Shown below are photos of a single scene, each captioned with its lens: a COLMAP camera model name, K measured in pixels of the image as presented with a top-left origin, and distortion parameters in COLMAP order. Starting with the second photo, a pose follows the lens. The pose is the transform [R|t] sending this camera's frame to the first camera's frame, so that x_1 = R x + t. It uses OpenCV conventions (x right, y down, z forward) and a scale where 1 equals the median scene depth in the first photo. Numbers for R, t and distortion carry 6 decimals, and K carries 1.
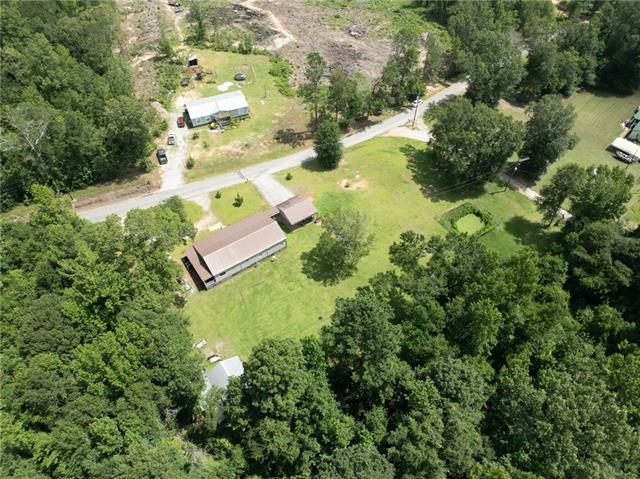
lens RADIAL K [[441.9, 0, 320.0], [0, 441.9, 239.5], [0, 0, 1]] dist [-0.021105, 0.000386]
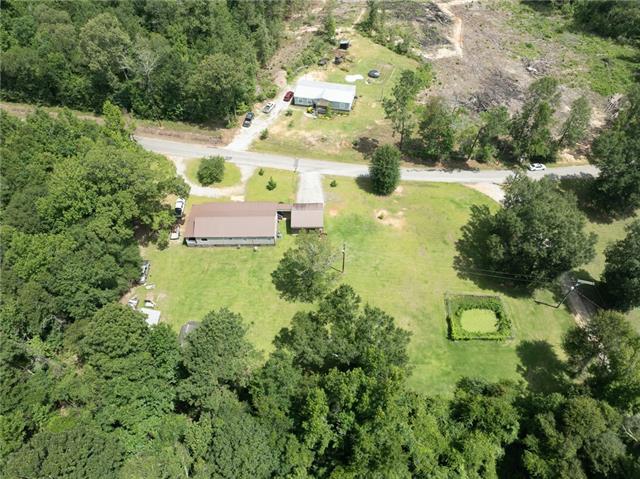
lens RADIAL K [[441.9, 0, 320.0], [0, 441.9, 239.5], [0, 0, 1]] dist [-0.021105, 0.000386]
pose [[0.819397, 0.440590, -0.366700, 0.304512], [-0.432505, 0.895027, 0.108933, -0.121269], [0.376201, 0.069340, 0.923940, 0.100536]]
